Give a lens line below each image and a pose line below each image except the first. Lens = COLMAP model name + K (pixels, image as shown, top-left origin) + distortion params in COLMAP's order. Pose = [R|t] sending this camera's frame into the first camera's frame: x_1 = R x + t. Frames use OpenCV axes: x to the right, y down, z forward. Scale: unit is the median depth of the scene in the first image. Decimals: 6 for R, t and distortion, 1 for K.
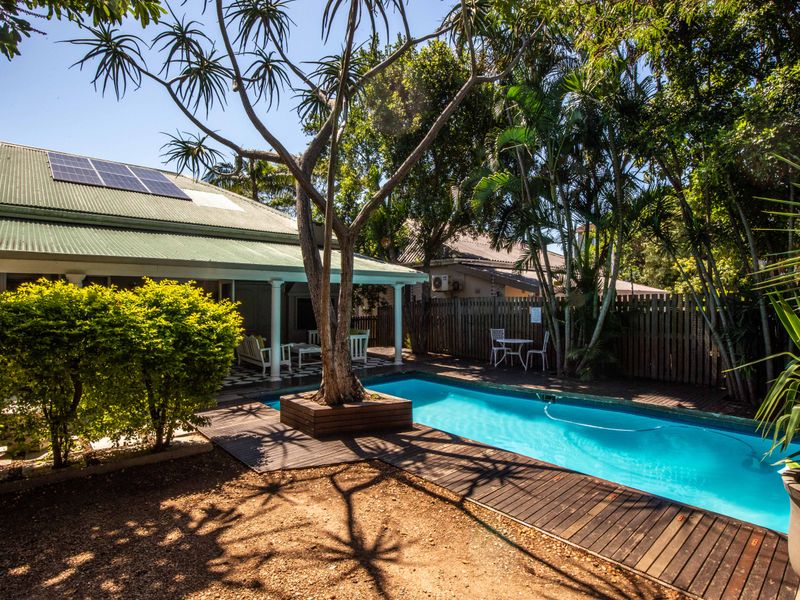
lens RADIAL K [[423.3, 0, 413.0], [0, 423.3, 292.4], [0, 0, 1]] dist [-0.027217, -0.000731]
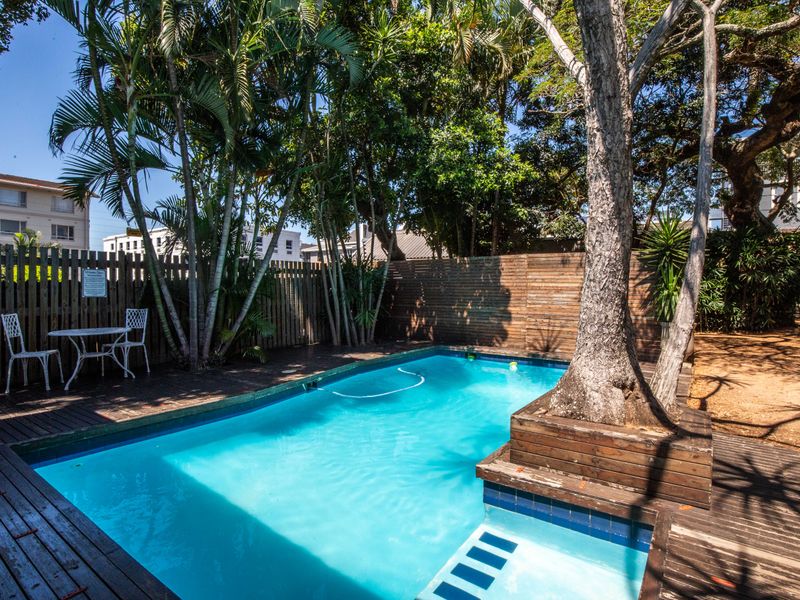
lens RADIAL K [[423.3, 0, 413.0], [0, 423.3, 292.4], [0, 0, 1]] dist [-0.027217, -0.000731]
pose [[-0.206751, -0.015958, 0.978263, -0.794635], [-0.024388, 0.999640, 0.011152, 0.120570], [-0.978089, -0.021553, -0.207066, 1.691642]]
